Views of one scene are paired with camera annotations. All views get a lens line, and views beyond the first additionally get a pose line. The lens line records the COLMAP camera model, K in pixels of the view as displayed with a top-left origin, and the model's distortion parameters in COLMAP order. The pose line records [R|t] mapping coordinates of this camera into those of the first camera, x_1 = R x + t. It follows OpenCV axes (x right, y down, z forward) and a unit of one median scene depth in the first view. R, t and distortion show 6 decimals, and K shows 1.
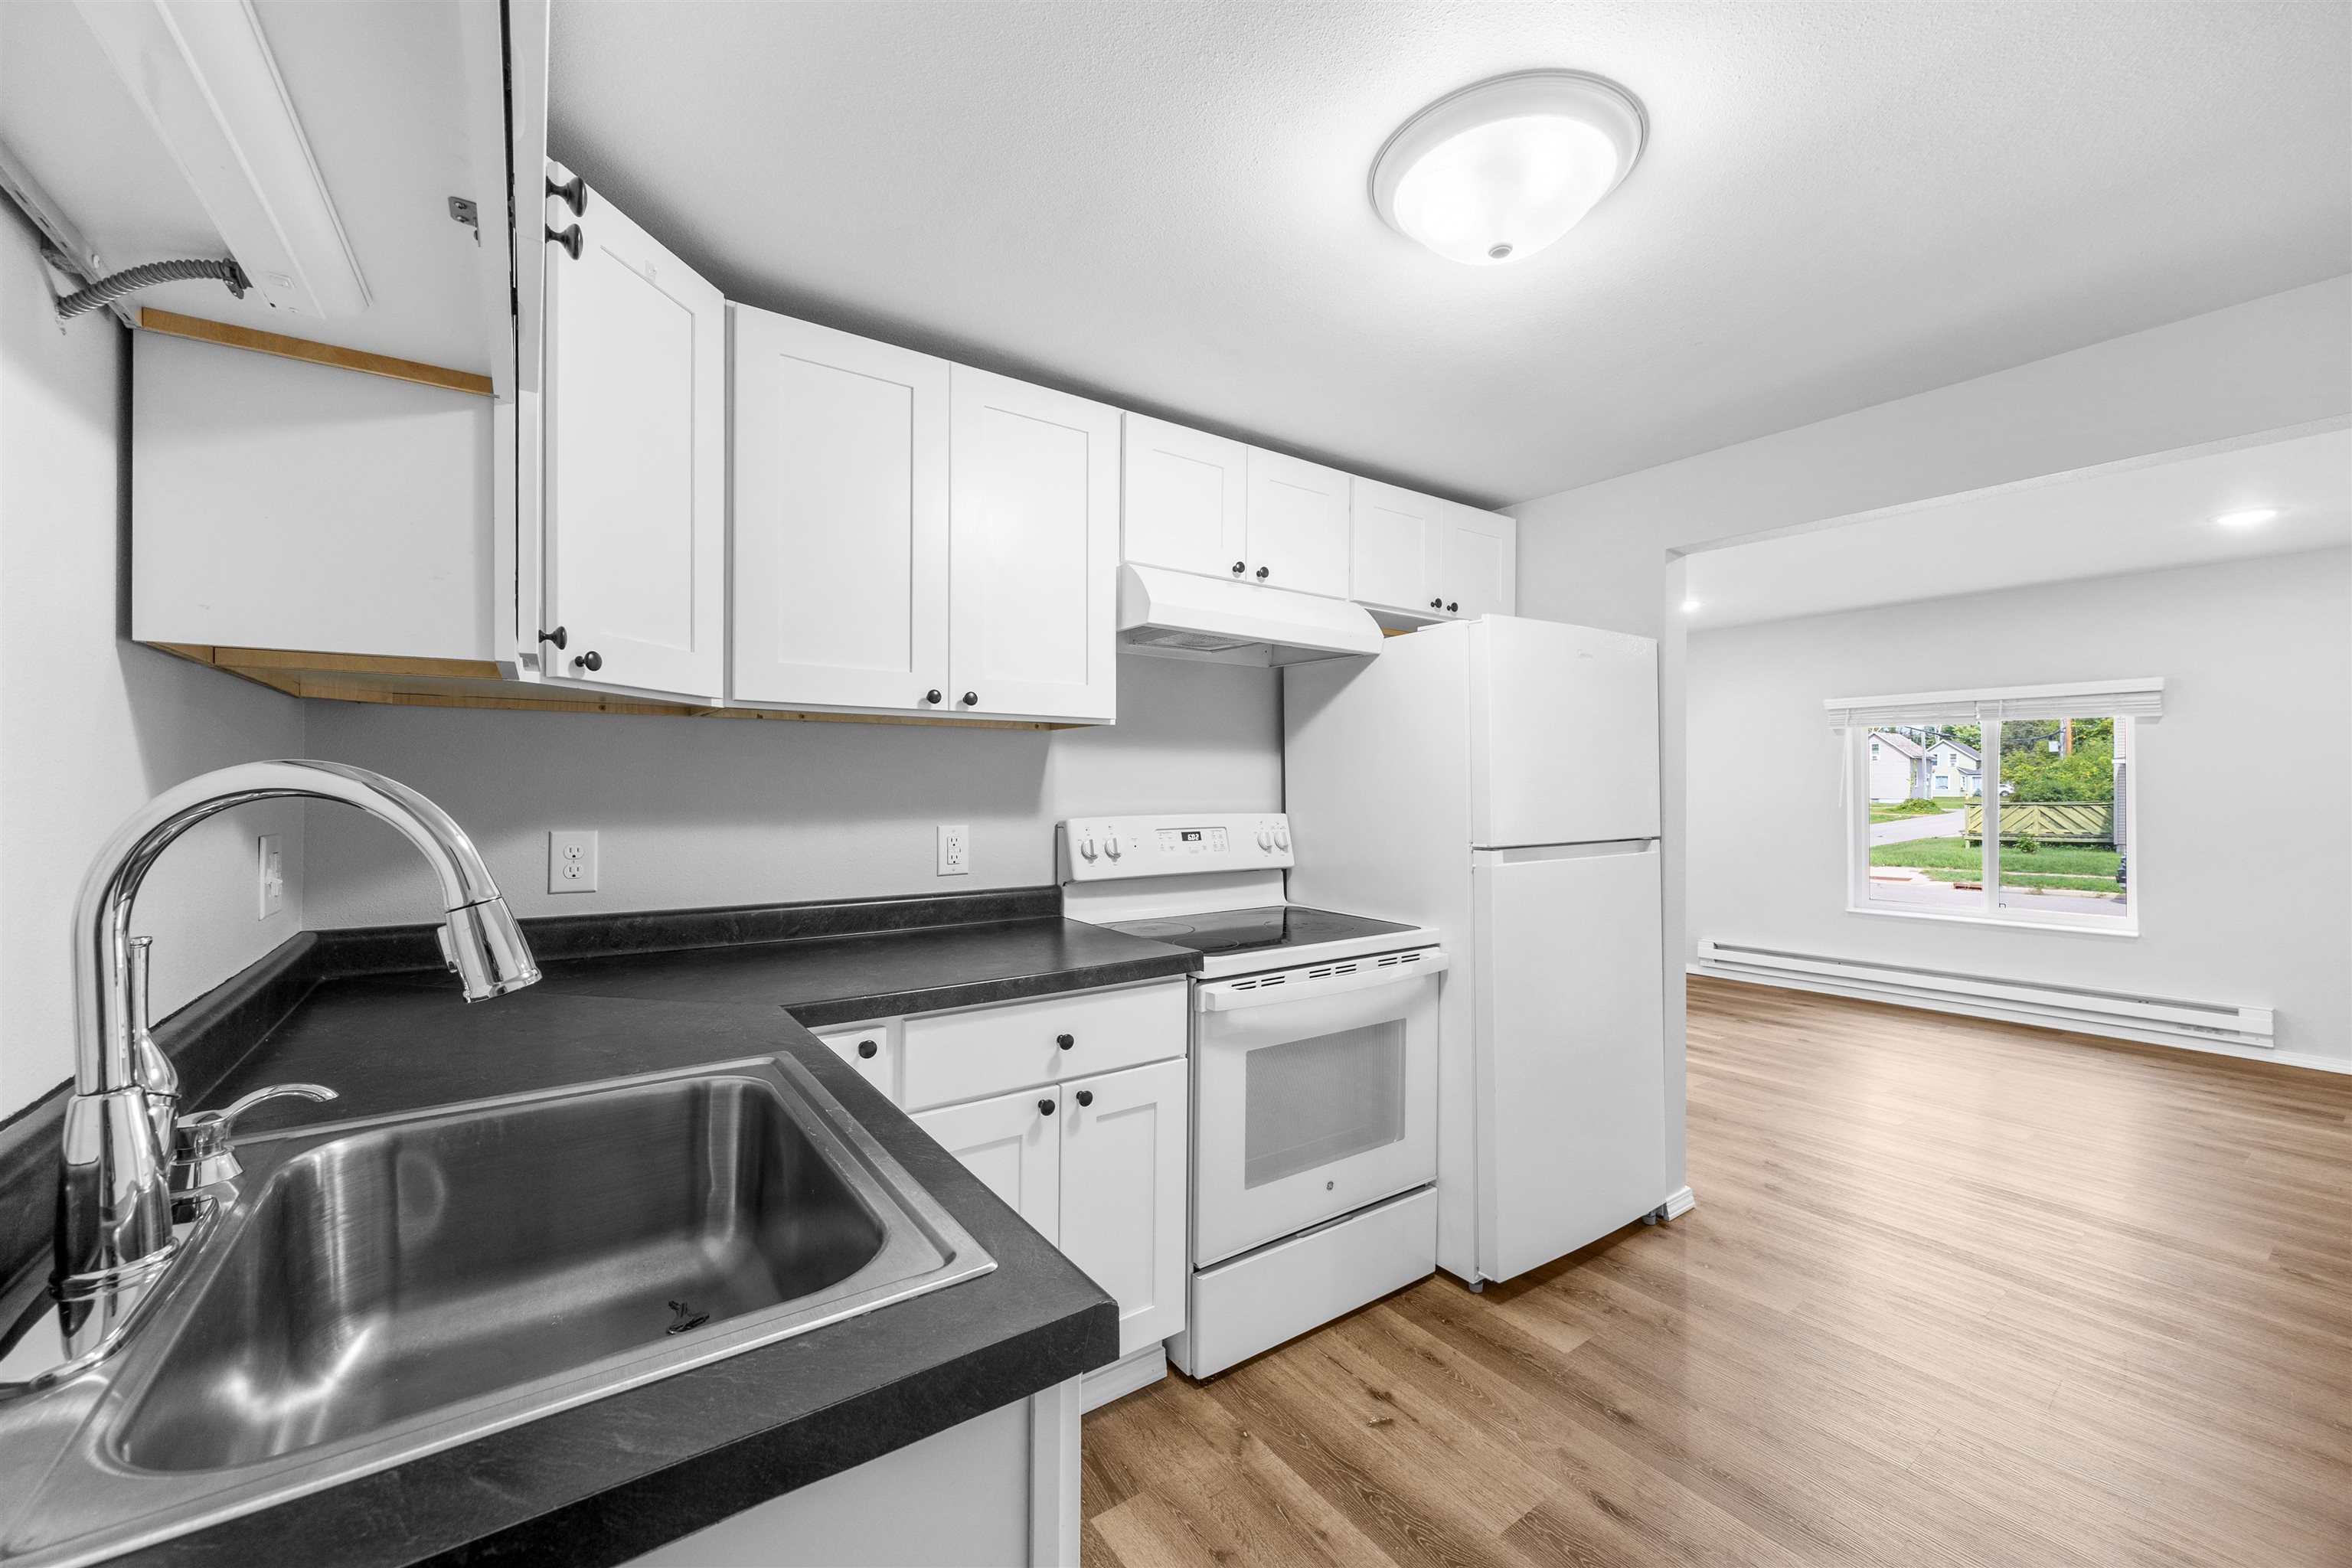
lens RADIAL K [[902.4, 0, 1170.4], [0, 902.4, 763.7], [0, 0, 1]] dist [-0.002617, -0.000573]
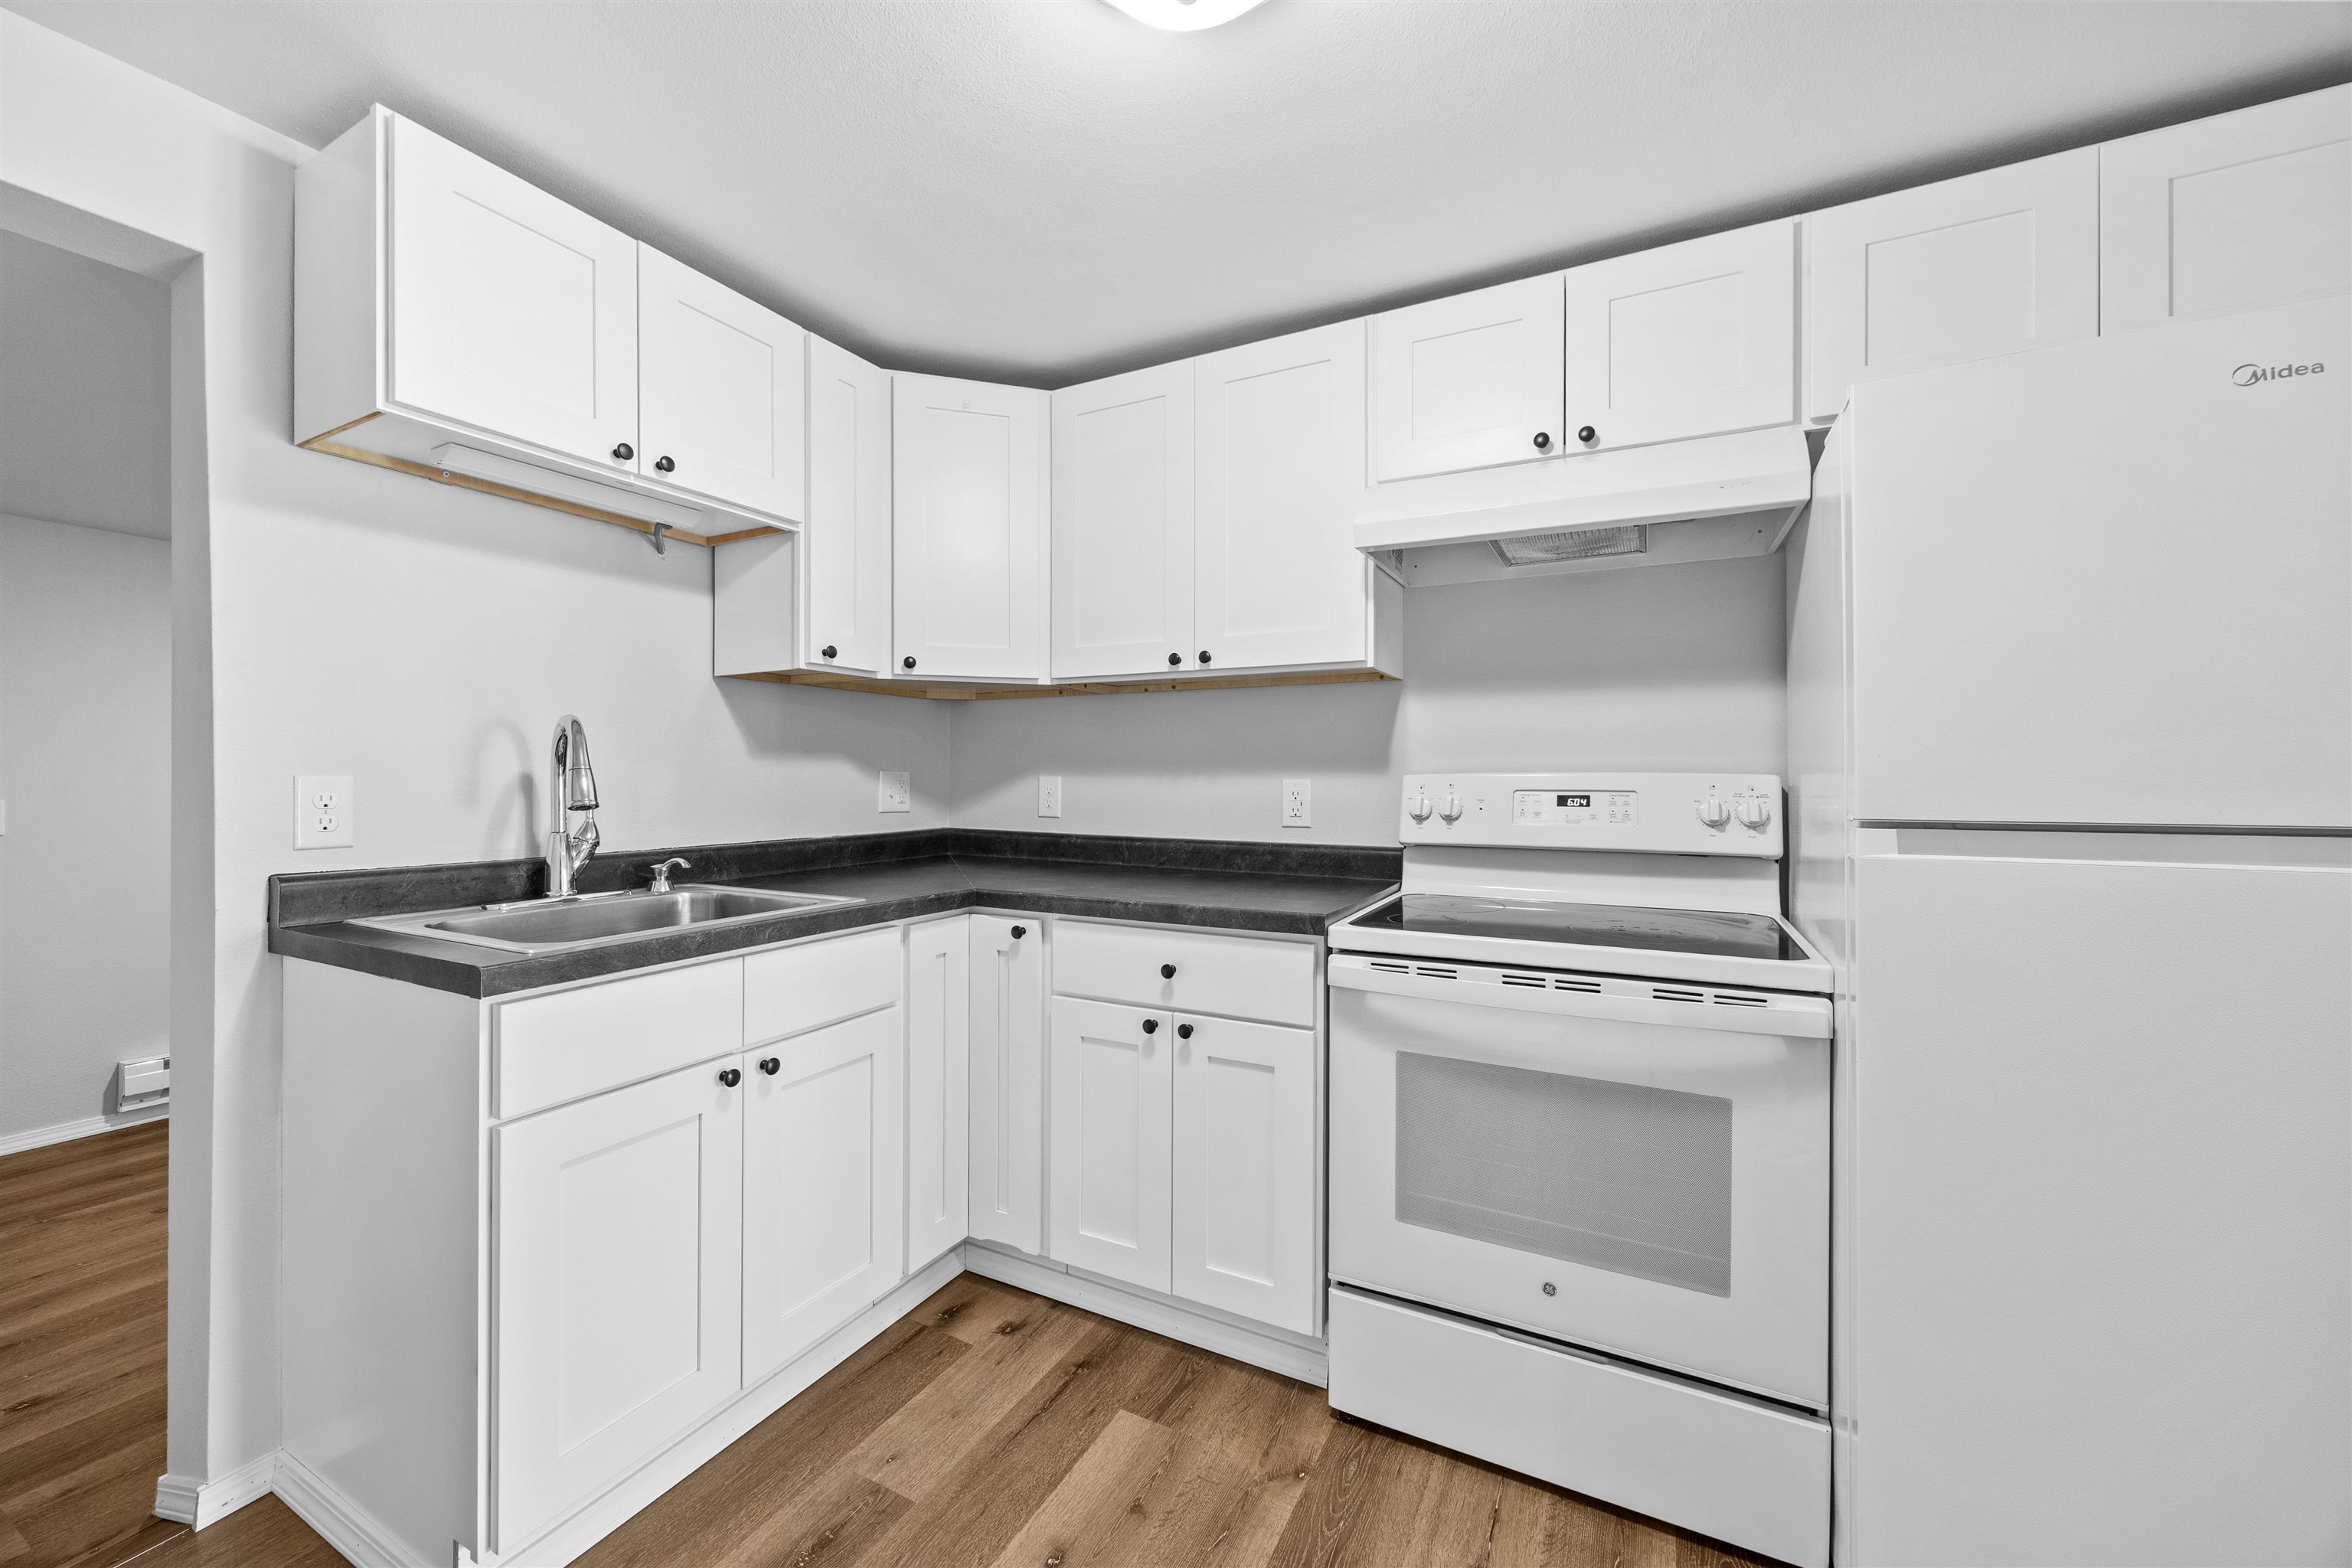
lens RADIAL K [[921.5, 0, 1165.9], [0, 921.5, 754.5], [0, 0, 1]] dist [-0.000473, -0.000195]
pose [[0.453564, -0.022464, -0.890941, 0.749485], [0.018248, 0.999707, -0.015916, 0.062645], [0.891037, -0.009039, 0.453841, 0.448108]]
